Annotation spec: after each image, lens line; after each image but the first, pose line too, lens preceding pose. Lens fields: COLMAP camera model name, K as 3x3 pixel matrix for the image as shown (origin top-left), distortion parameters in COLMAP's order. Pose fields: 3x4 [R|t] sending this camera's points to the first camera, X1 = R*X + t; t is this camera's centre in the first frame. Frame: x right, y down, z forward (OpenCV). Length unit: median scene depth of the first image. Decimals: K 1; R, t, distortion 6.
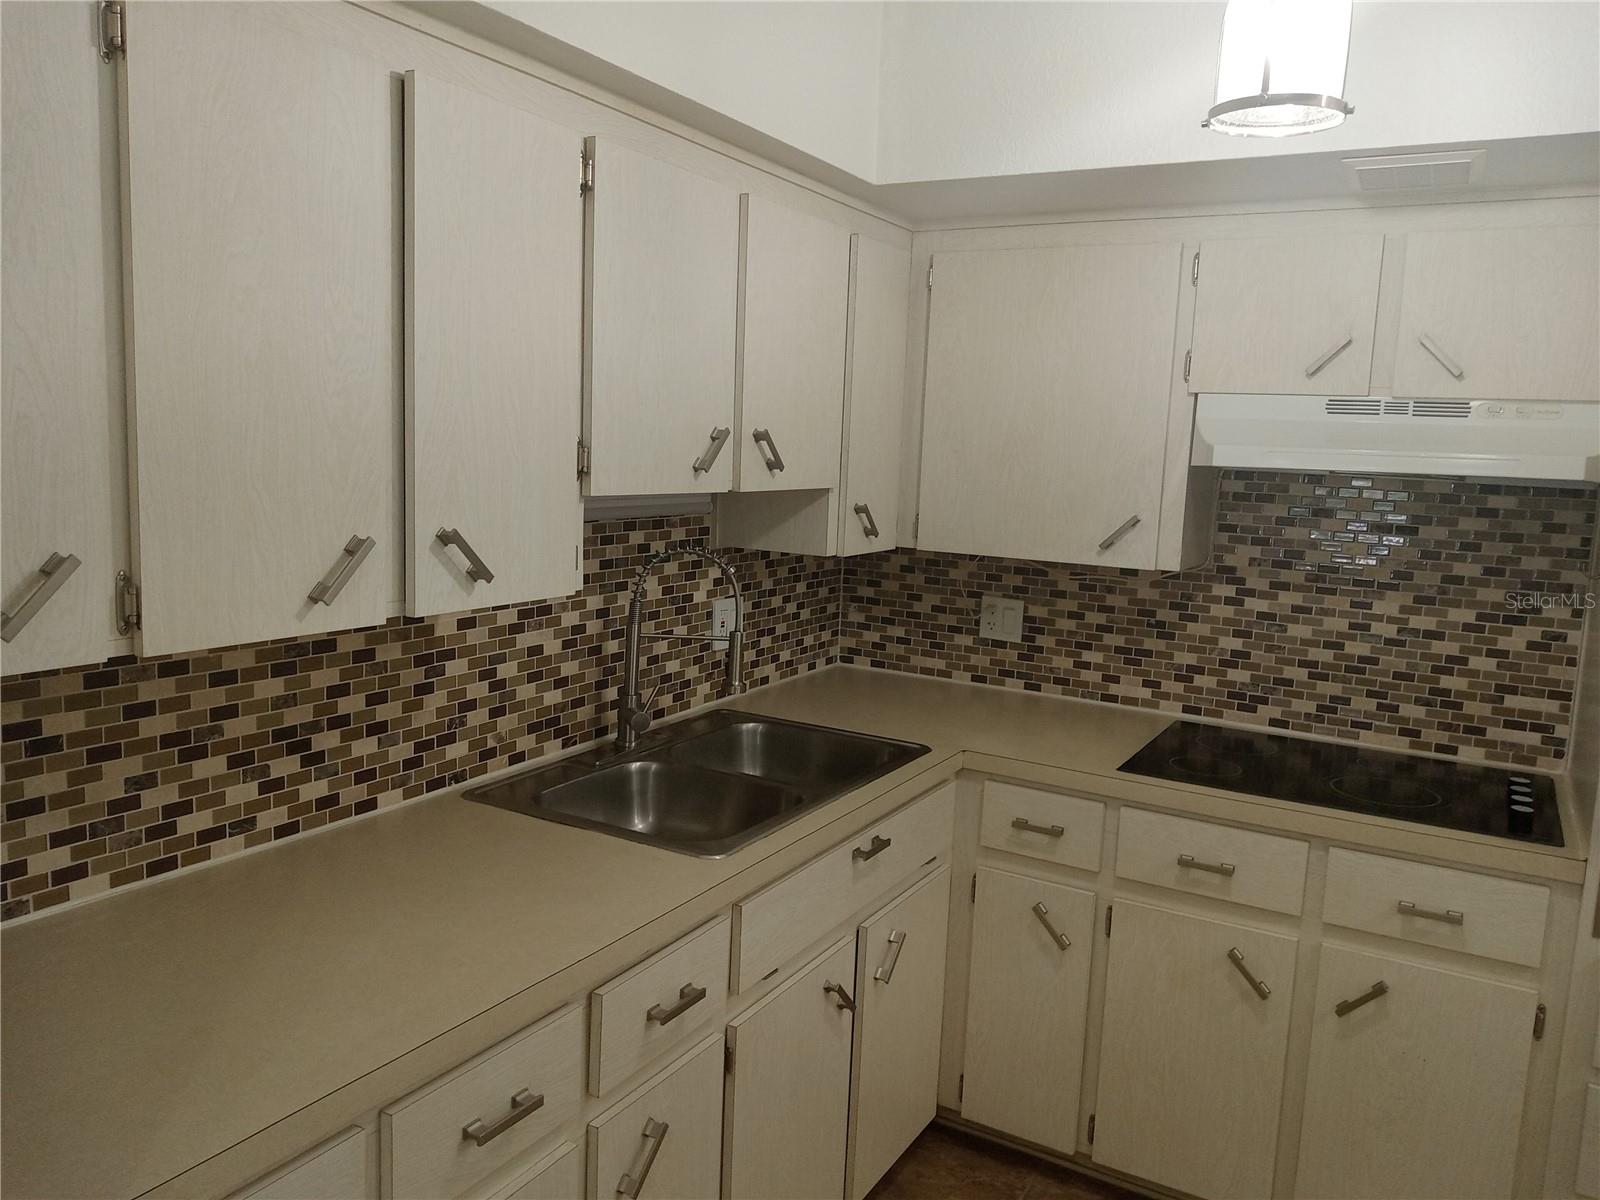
lens RADIAL K [[1187.9, 0, 800.0], [0, 1187.9, 600.0], [0, 0, 1]] dist [0.087918, -0.190597]
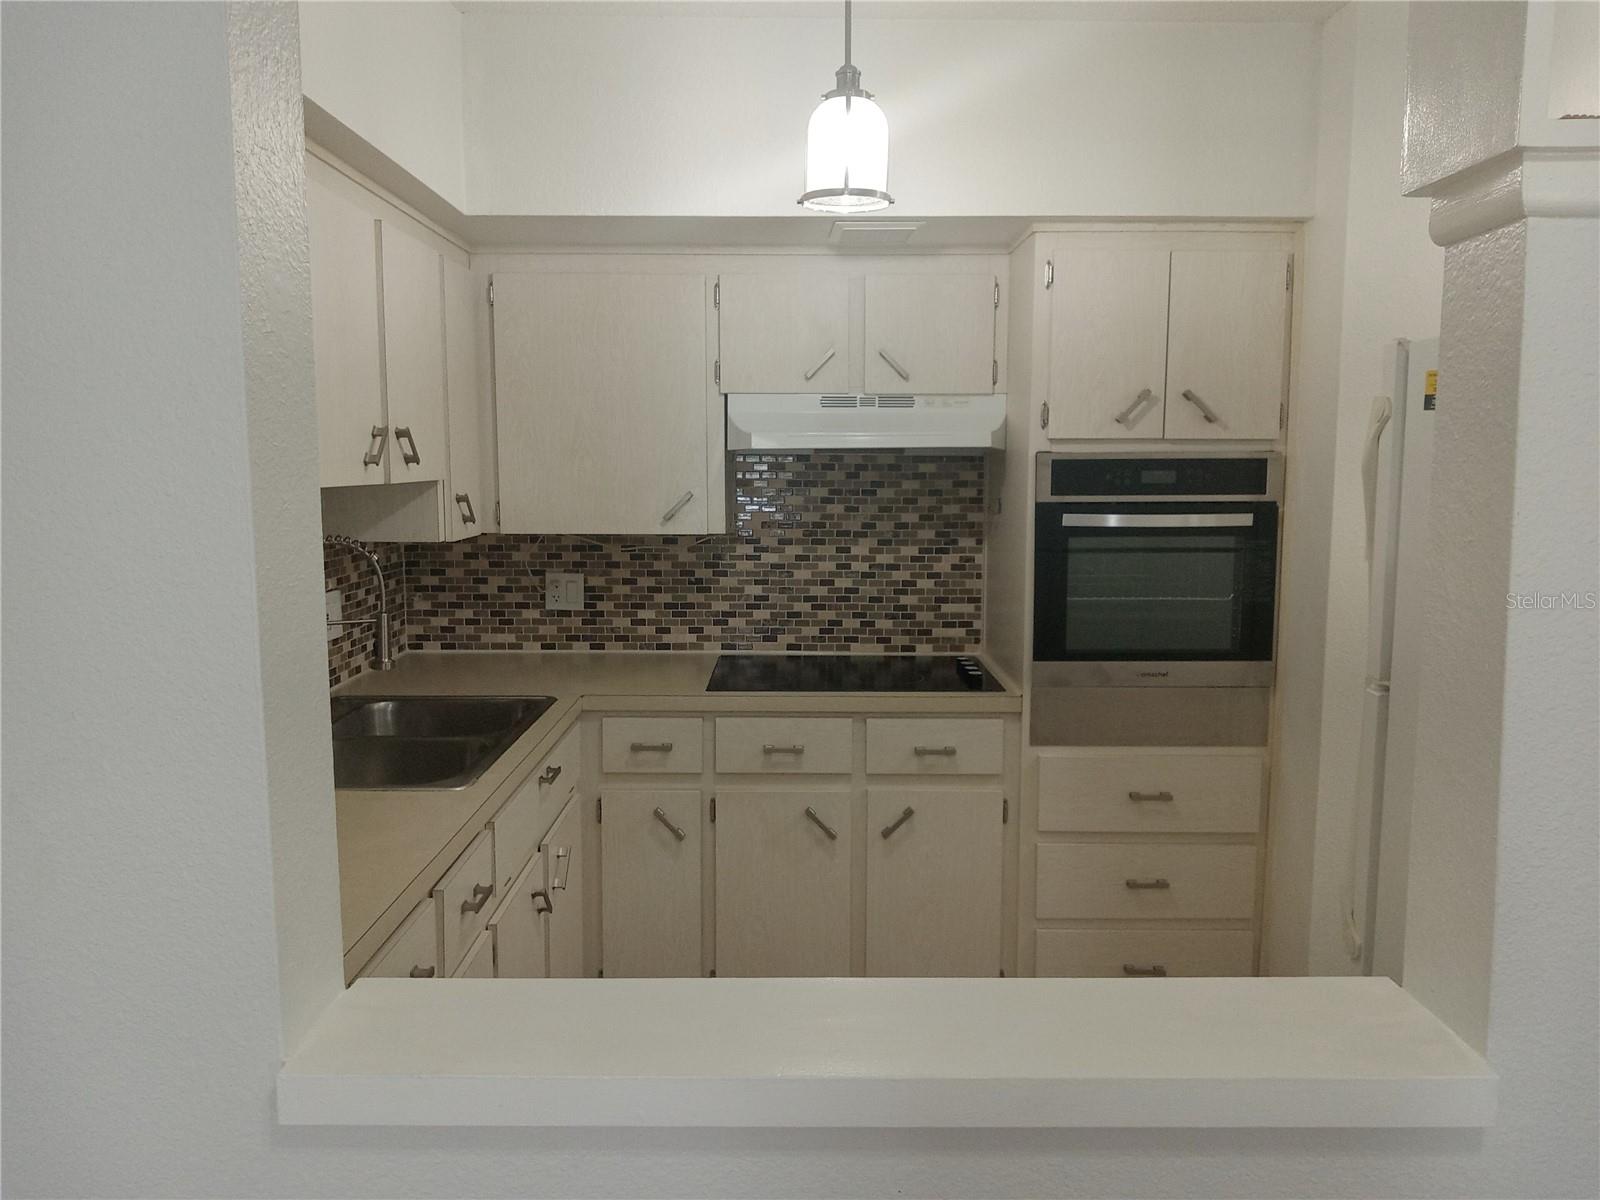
lens RADIAL K [[1193.8, 0, 800.6], [0, 1193.8, 596.2], [0, 0, 1]] dist [0.083979, -0.194549]
pose [[0.863781, -0.095871, 0.494662, -0.246221], [0.101434, 0.994719, 0.015661, 0.030444], [-0.493551, 0.036648, 0.868944, -0.140873]]
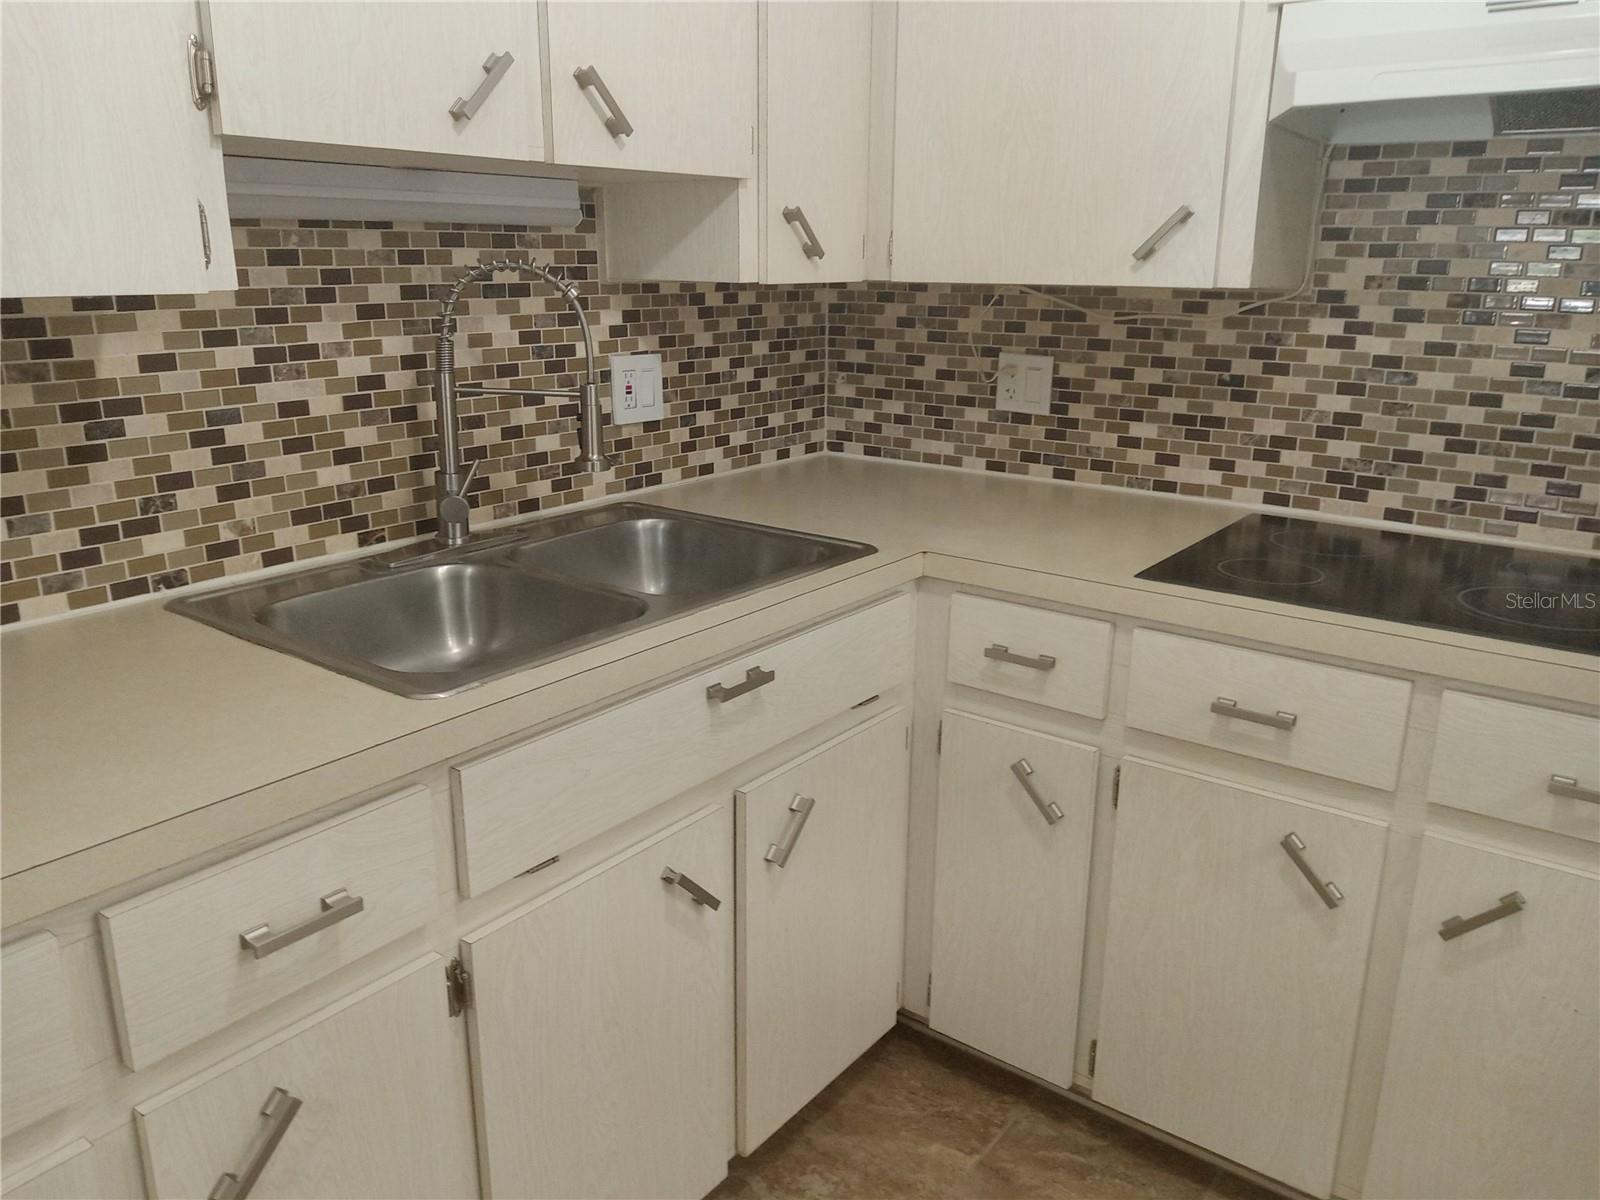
lens RADIAL K [[1193.8, 0, 800.6], [0, 1193.8, 596.2], [0, 0, 1]] dist [0.083979, -0.194549]
pose [[0.992013, 0.003223, -0.126091, 0.149450], [0.013909, 0.990782, 0.134753, 0.053088], [0.125363, -0.135431, 0.982824, 0.271149]]
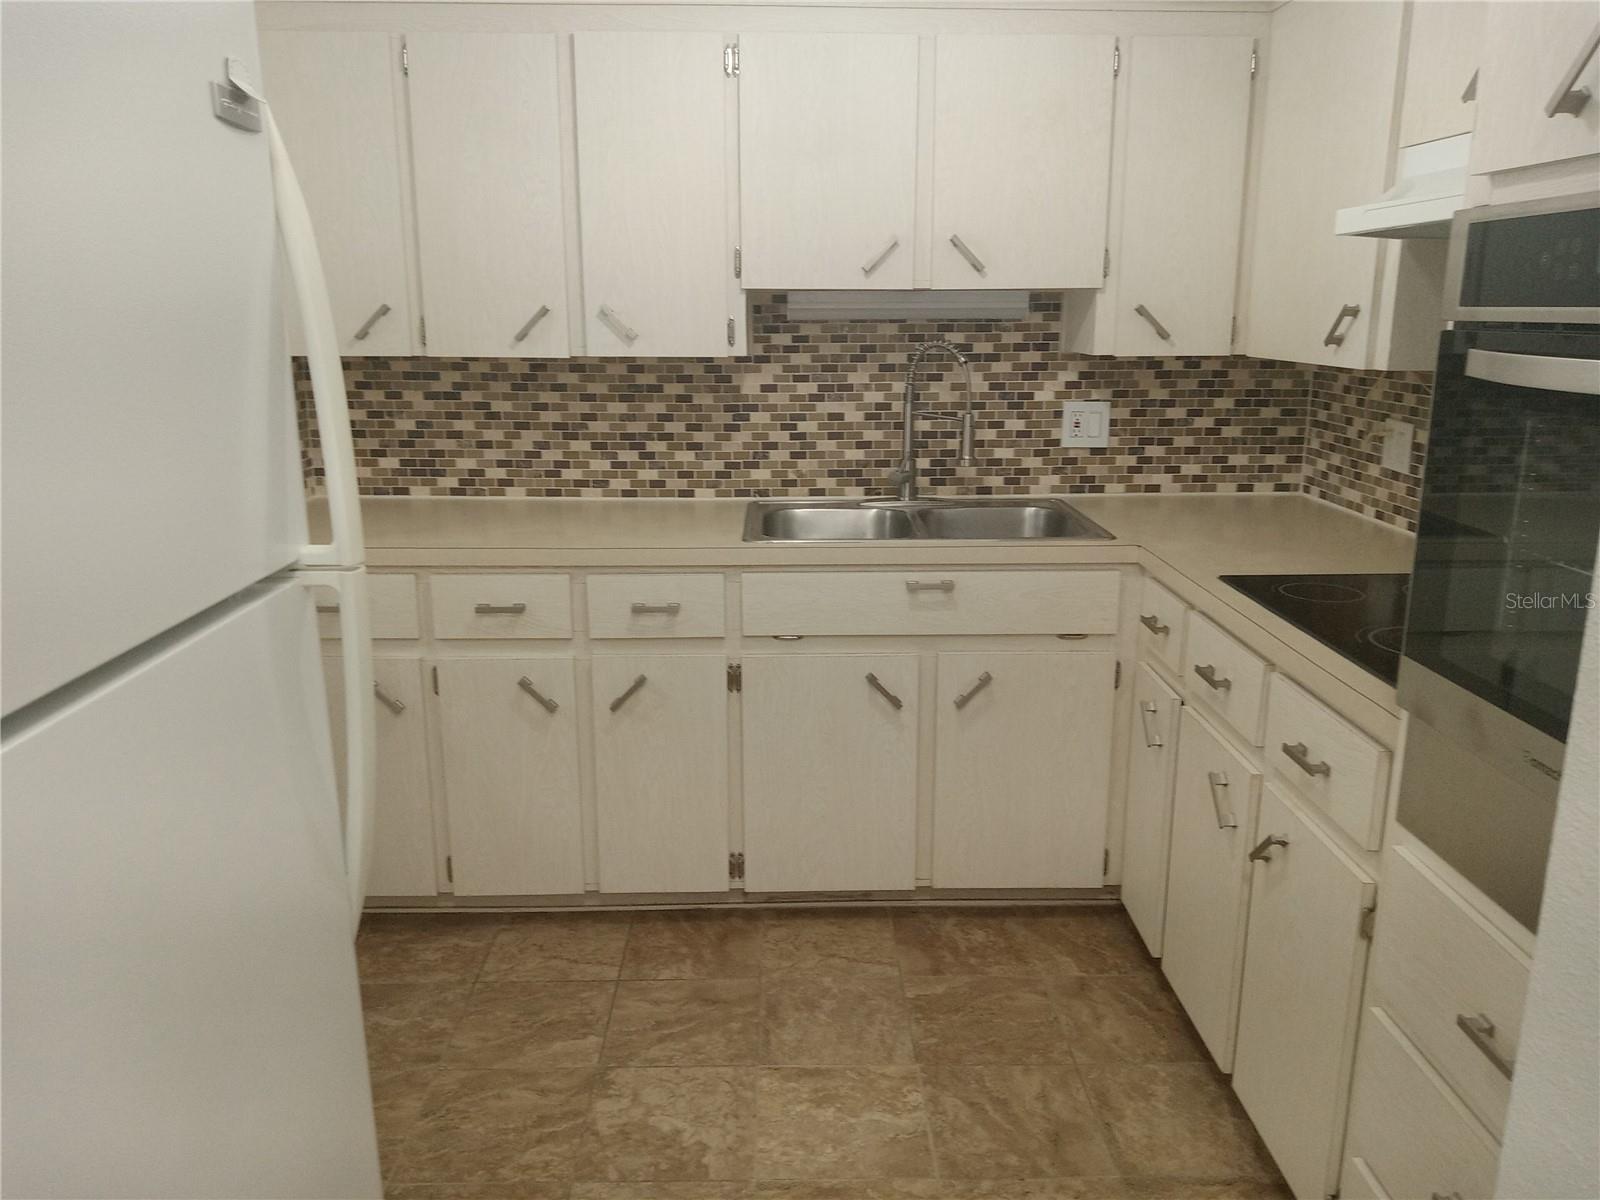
lens RADIAL K [[1193.8, 0, 800.6], [0, 1193.8, 596.2], [0, 0, 1]] dist [0.083979, -0.194549]
pose [[0.516817, 0.164665, -0.840110, 0.828358], [-0.096649, 0.986276, 0.133857, 0.057615], [0.850623, 0.012016, 0.525640, 0.210041]]
